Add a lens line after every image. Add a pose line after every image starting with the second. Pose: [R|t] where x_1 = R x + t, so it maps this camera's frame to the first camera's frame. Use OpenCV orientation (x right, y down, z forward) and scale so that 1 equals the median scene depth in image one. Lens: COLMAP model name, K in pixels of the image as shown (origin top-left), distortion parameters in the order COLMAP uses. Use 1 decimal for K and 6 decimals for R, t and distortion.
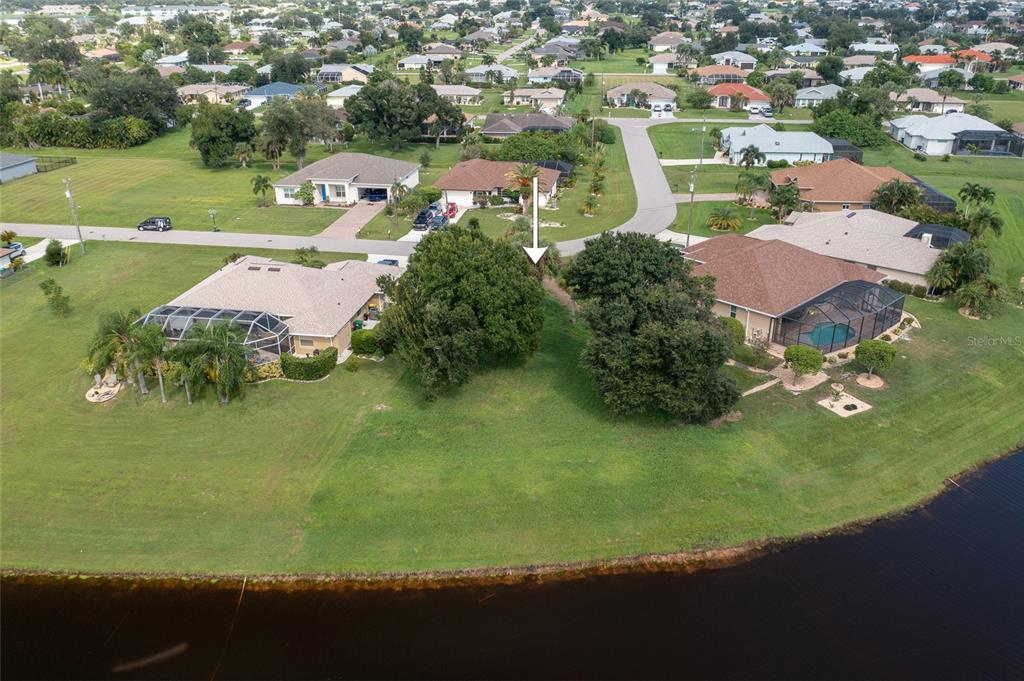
lens RADIAL K [[815.9, 0, 511.9], [0, 815.9, 339.2], [0, 0, 1]] dist [-0.023982, 0.006974]
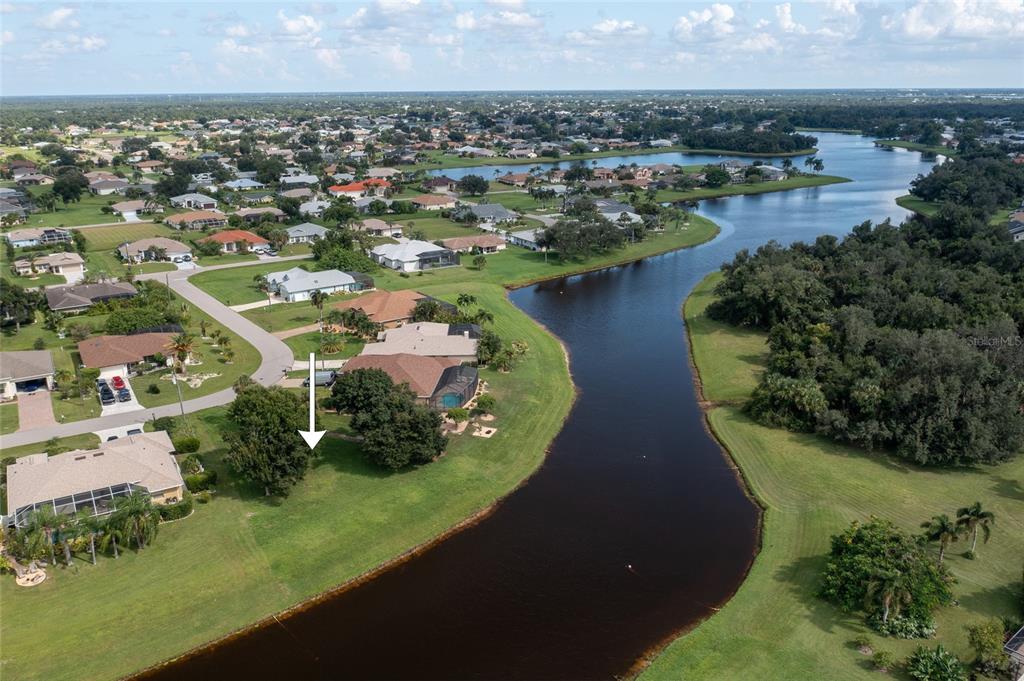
lens RADIAL K [[815.9, 0, 513.0], [0, 815.9, 340.5], [0, 0, 1]] dist [-0.023982, 0.006974]
pose [[0.748975, -0.196451, 0.632806, -0.462511], [0.267540, 0.963386, -0.017577, -0.048643], [-0.606183, 0.182466, 0.774111, -0.361452]]
